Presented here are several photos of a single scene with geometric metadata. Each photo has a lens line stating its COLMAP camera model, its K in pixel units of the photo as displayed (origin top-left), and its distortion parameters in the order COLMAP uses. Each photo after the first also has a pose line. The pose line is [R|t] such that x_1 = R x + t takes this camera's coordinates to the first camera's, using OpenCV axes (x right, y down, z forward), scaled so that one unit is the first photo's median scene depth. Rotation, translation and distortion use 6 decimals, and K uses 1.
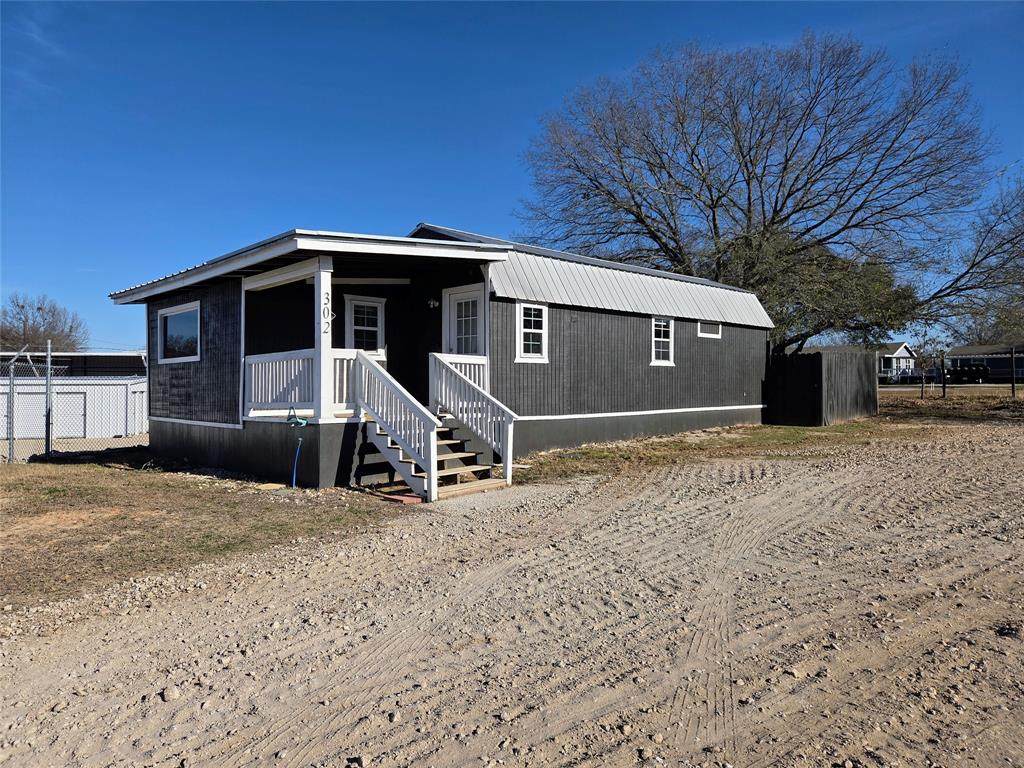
lens RADIAL K [[671.9, 0, 506.4], [0, 671.9, 378.9], [0, 0, 1]] dist [0.096189, -0.074634]
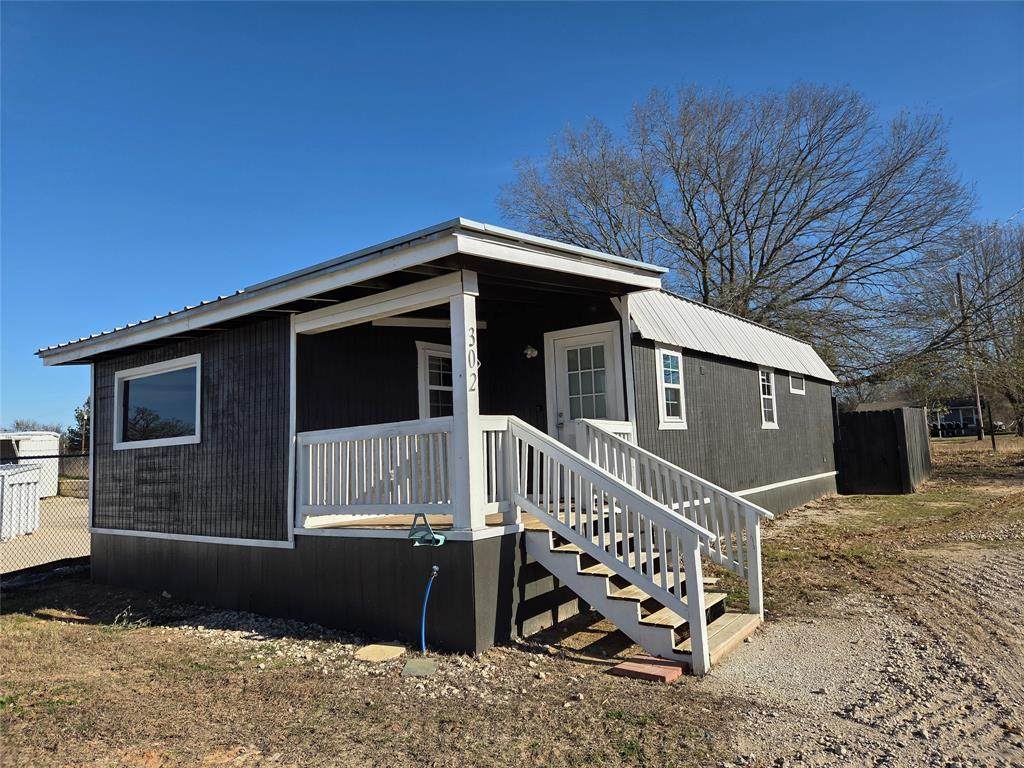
lens RADIAL K [[671.9, 0, 506.4], [0, 671.9, 378.9], [0, 0, 1]] dist [0.096189, -0.074634]
pose [[0.988347, -0.020541, 0.150828, -0.257589], [0.035543, 0.994605, -0.097459, -0.013298], [-0.148012, 0.101684, 0.983744, 0.298489]]
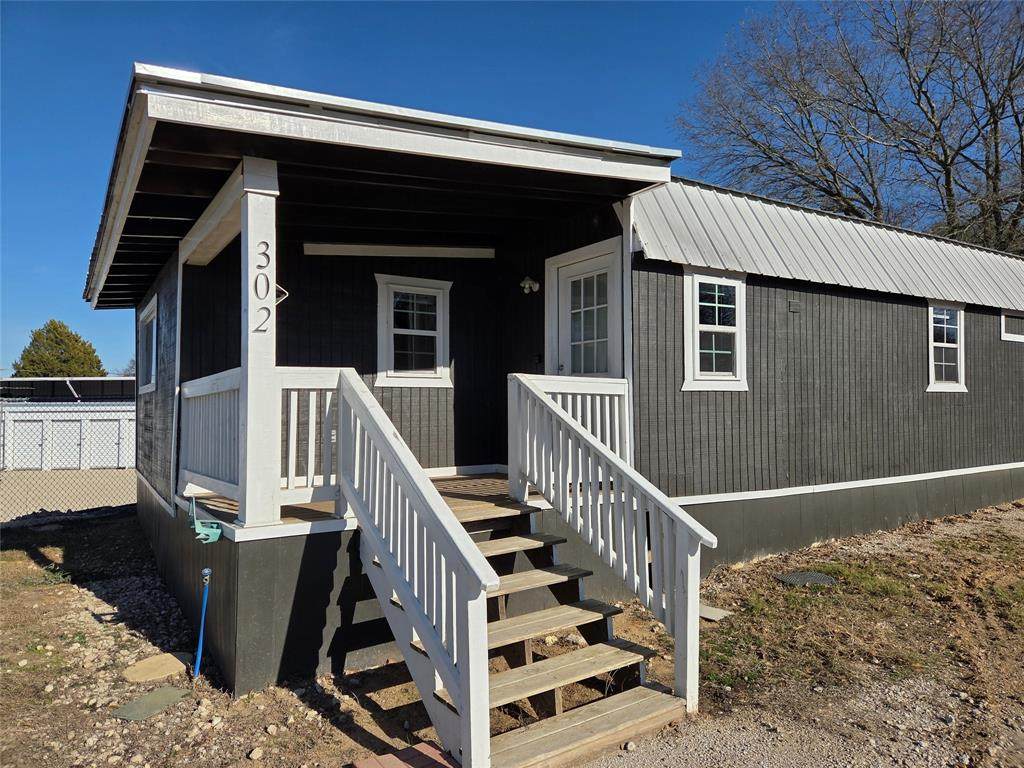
lens RADIAL K [[672.1, 0, 507.0], [0, 672.1, 384.2], [0, 0, 1]] dist [0.090490, -0.077867]
pose [[0.980125, -0.006497, -0.198276, -0.016404], [0.002557, 0.999794, -0.020123, -0.019031], [0.198366, 0.019216, 0.979940, 0.466046]]
